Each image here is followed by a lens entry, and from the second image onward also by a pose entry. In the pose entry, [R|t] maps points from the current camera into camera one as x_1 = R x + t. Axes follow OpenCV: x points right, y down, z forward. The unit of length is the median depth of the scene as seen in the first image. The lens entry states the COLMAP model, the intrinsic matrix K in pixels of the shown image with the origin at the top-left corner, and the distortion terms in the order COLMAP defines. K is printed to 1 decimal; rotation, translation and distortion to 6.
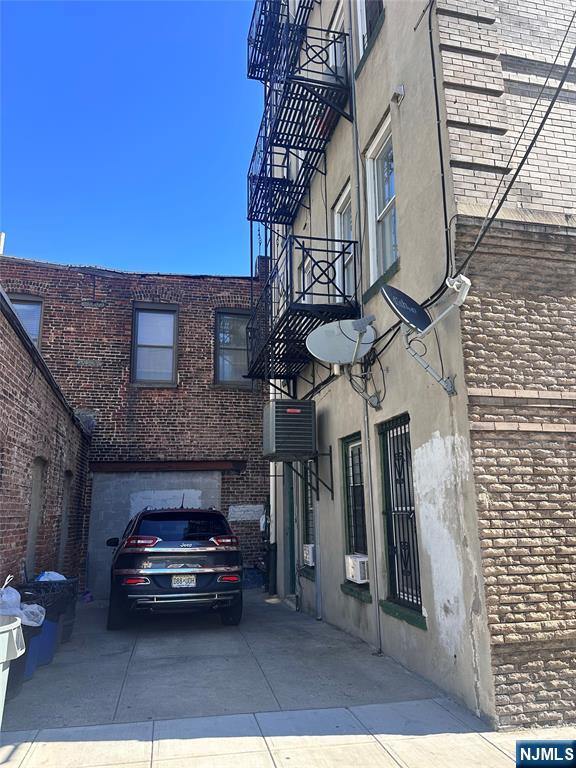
lens RADIAL K [[533.9, 0, 286.1], [0, 533.9, 381.2], [0, 0, 1]] dist [0.009132, -0.025629]
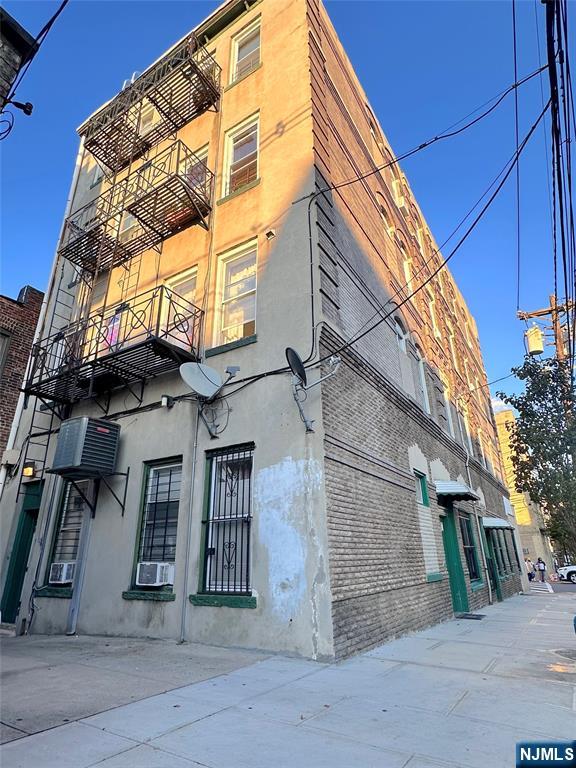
lens RADIAL K [[419.1, 0, 288.2], [0, 419.1, 387.7], [0, 0, 1]] dist [-0.007414, -0.000290]
pose [[0.697231, 0.278614, 0.660487, -0.476835], [-0.164030, 0.958941, -0.231357, 0.165805], [-0.697827, 0.052970, 0.714305, 0.180509]]
